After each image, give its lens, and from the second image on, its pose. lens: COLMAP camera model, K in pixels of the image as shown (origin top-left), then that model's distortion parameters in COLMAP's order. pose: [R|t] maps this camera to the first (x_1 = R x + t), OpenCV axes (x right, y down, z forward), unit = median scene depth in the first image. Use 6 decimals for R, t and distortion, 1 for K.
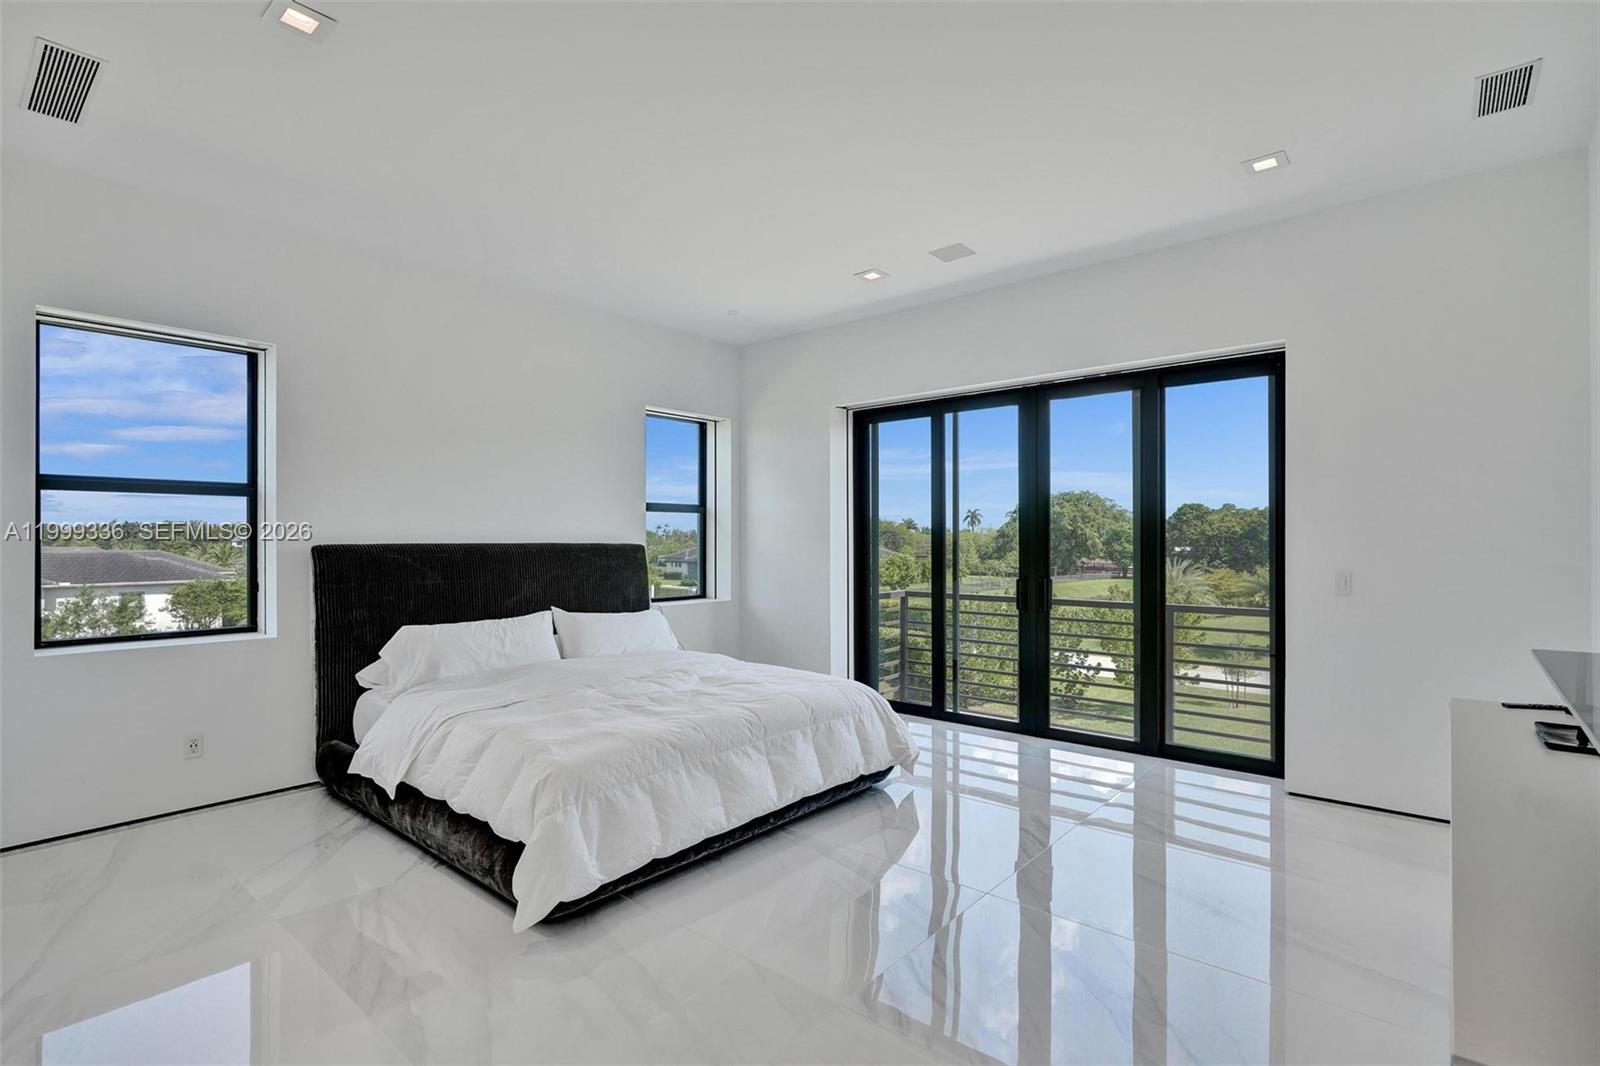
lens RADIAL K [[753.6, 0, 800.0], [0, 753.6, 533.0], [0, 0, 1]] dist [0.000004, 0.000093]
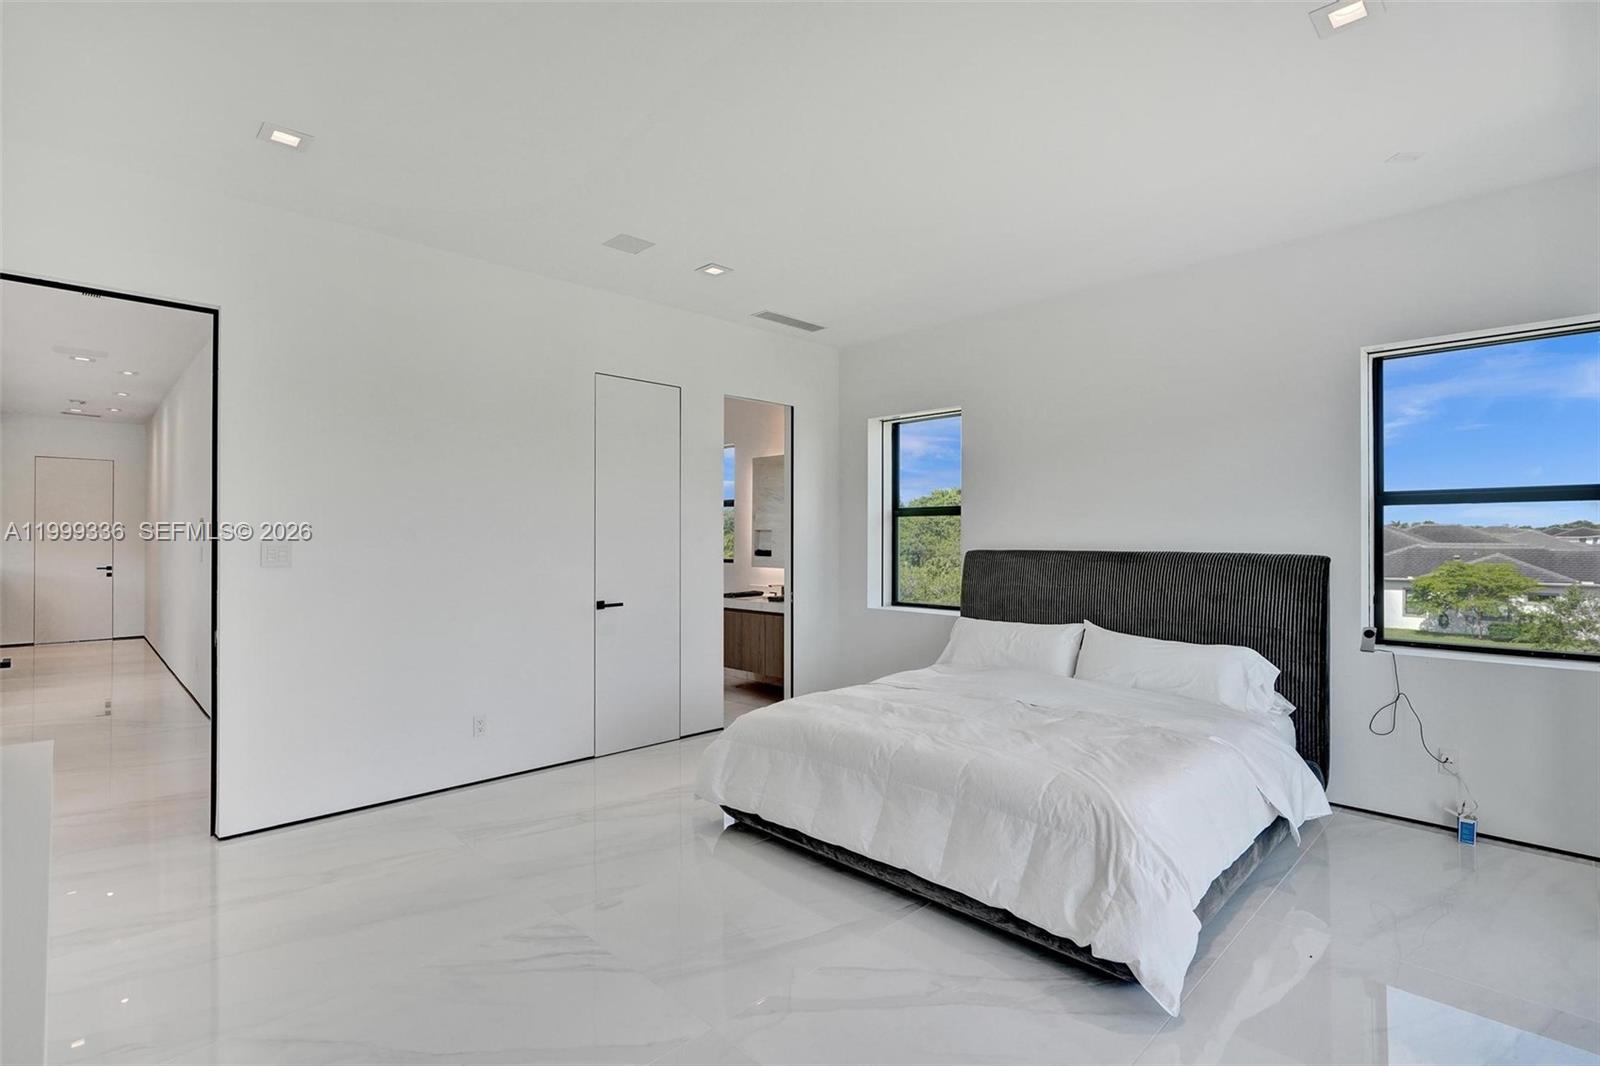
lens RADIAL K [[753.6, 0, 800.0], [0, 753.6, 533.0], [0, 0, 1]] dist [0.000004, 0.000093]
pose [[-0.084907, -0.006869, -0.996365, 0.828739], [0.011808, 0.999899, -0.007899, -0.009930], [0.996319, -0.012436, -0.084818, 0.956483]]
